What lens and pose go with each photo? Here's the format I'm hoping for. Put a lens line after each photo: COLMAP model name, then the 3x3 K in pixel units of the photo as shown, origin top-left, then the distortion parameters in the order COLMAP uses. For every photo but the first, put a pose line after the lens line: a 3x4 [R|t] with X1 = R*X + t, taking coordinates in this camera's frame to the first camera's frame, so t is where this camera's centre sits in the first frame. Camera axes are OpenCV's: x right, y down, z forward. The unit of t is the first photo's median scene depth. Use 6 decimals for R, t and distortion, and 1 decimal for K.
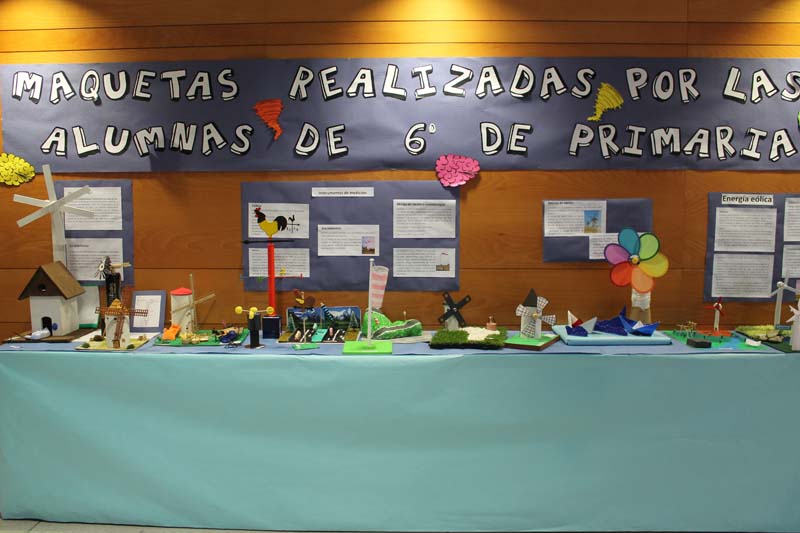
lens RADIAL K [[721.5, 0, 401.6], [0, 721.5, 268.3], [0, 0, 1]] dist [-0.124137, 0.105516]
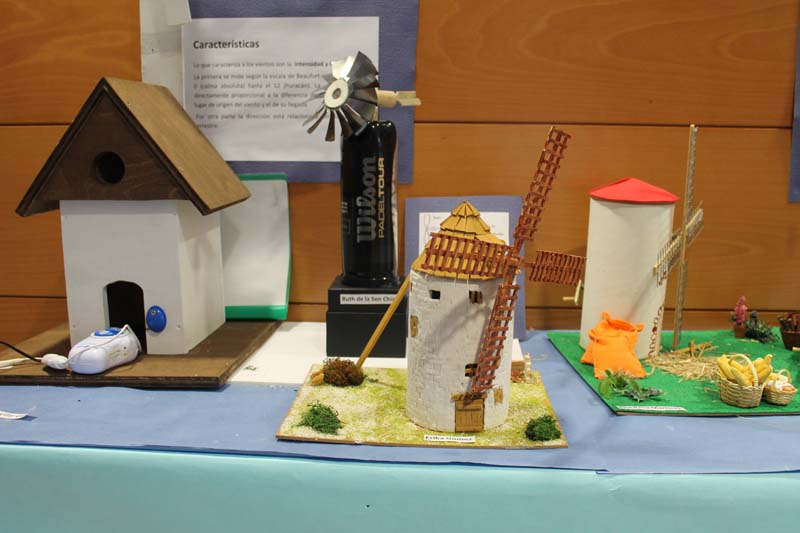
lens RADIAL K [[721.5, 0, 398.7], [0, 721.5, 265.9], [0, 0, 1]] dist [-0.124137, 0.105516]
pose [[0.999174, 0.016167, -0.037293, -0.393691], [-0.014489, 0.998889, 0.044832, 0.049926], [0.037976, -0.044254, 0.998298, 0.741801]]
